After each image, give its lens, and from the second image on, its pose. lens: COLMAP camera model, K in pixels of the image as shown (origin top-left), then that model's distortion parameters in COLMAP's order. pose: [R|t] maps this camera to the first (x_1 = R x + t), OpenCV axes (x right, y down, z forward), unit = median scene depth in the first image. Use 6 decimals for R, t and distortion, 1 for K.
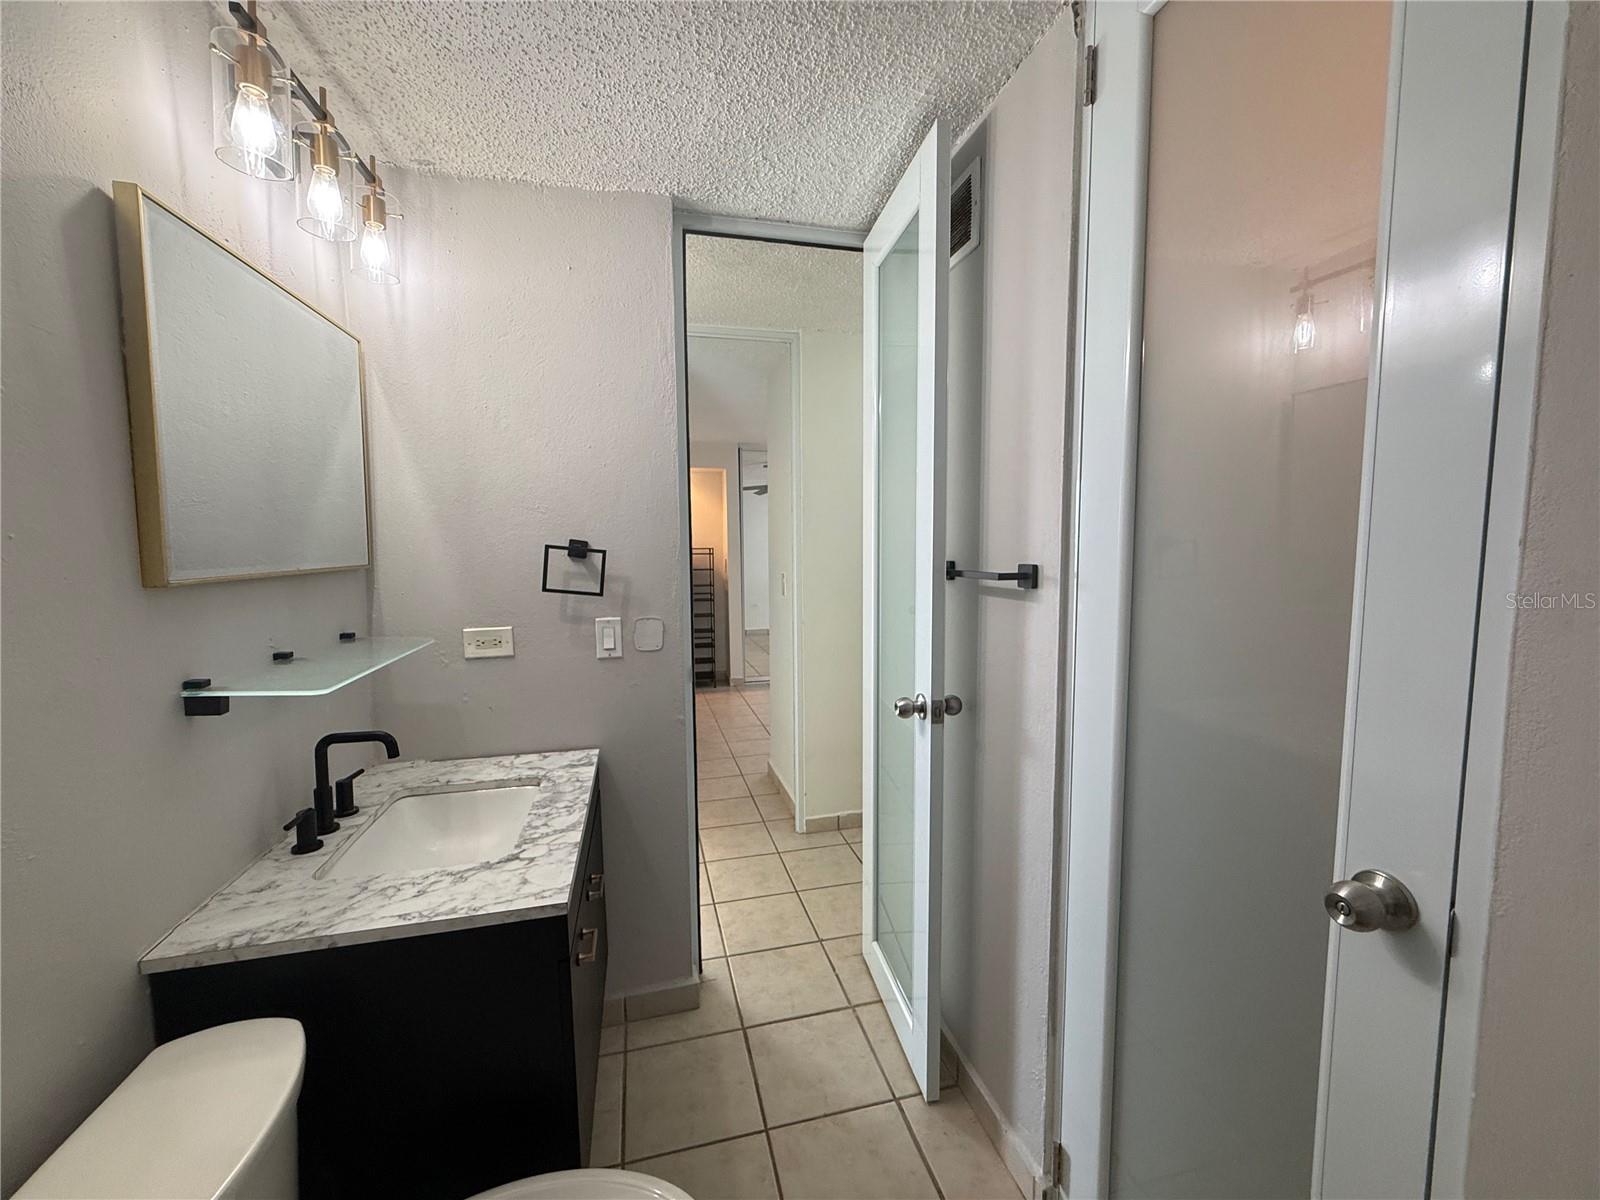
lens RADIAL K [[638.0, 0, 796.1], [0, 638.0, 599.6], [0, 0, 1]] dist [-0.001128, 0.000283]
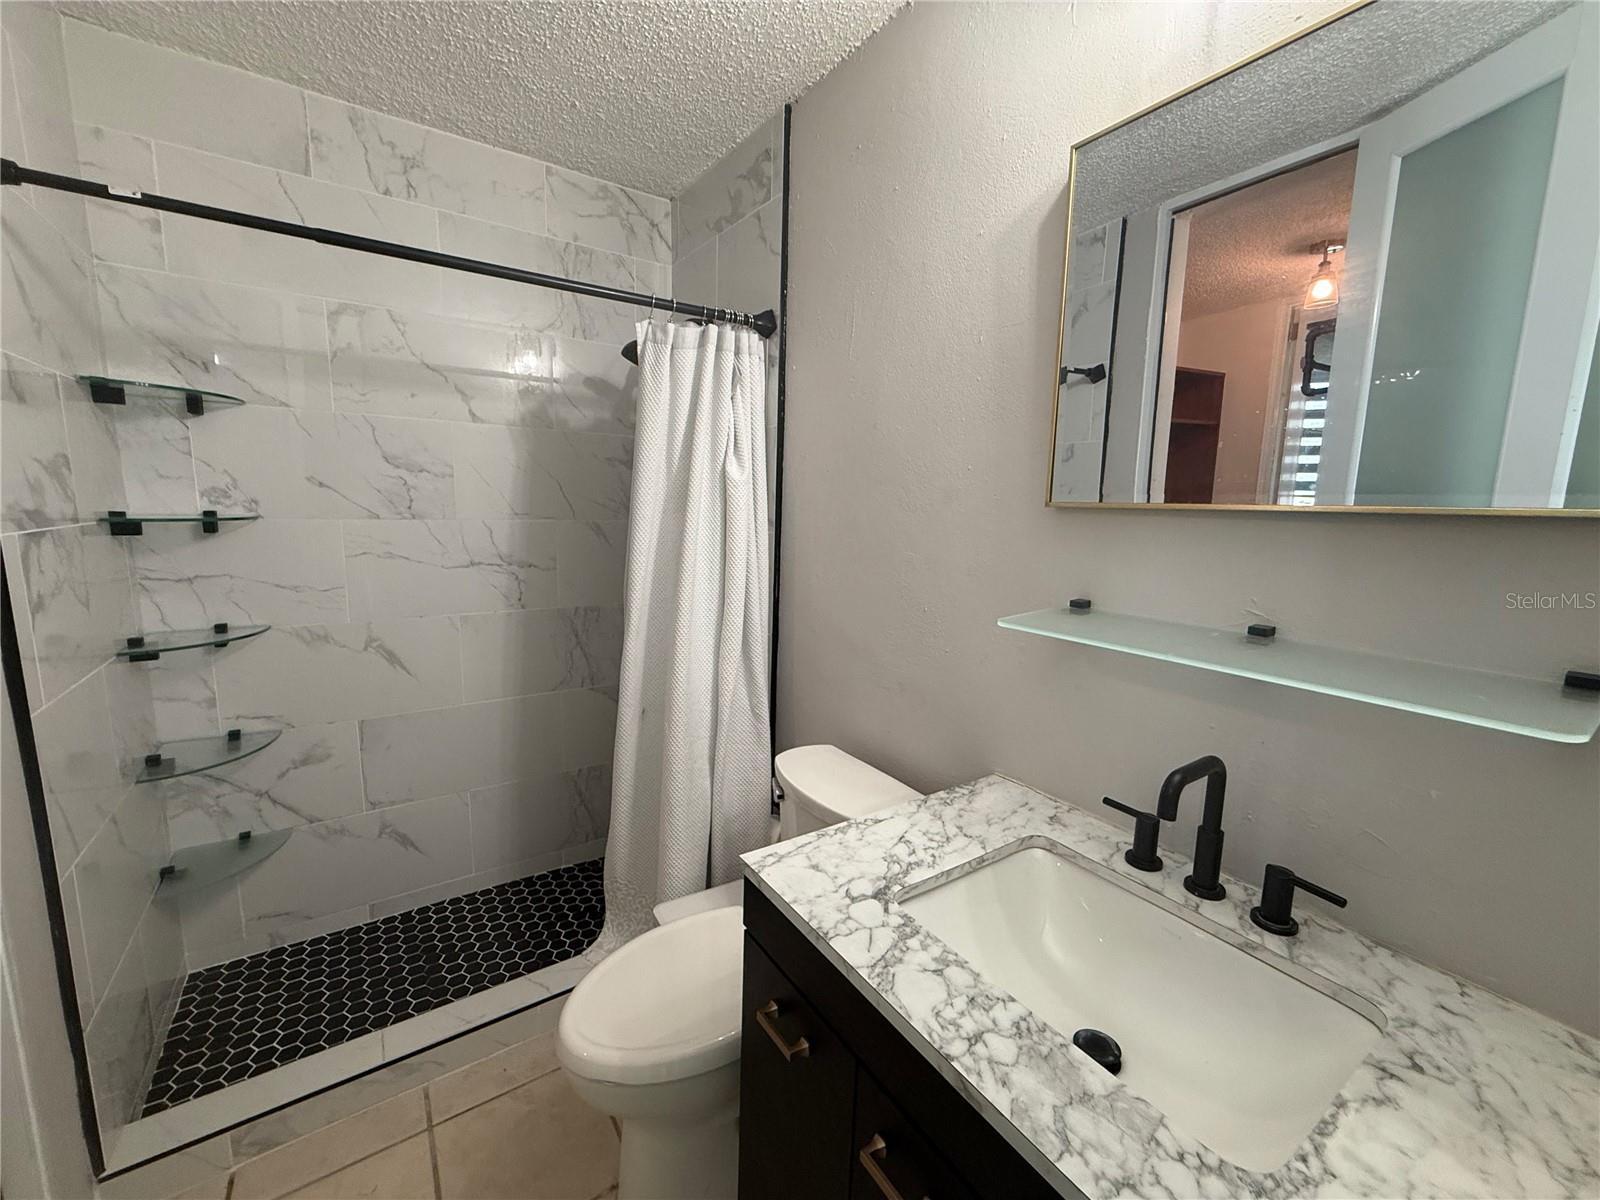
lens RADIAL K [[638.0, 0, 796.1], [0, 638.0, 599.6], [0, 0, 1]] dist [-0.001128, 0.000283]
pose [[-0.937669, 0.035854, -0.345676, -0.108697], [-0.049815, 0.970527, 0.235789, -0.079163], [0.343941, 0.238312, -0.908247, 1.429611]]
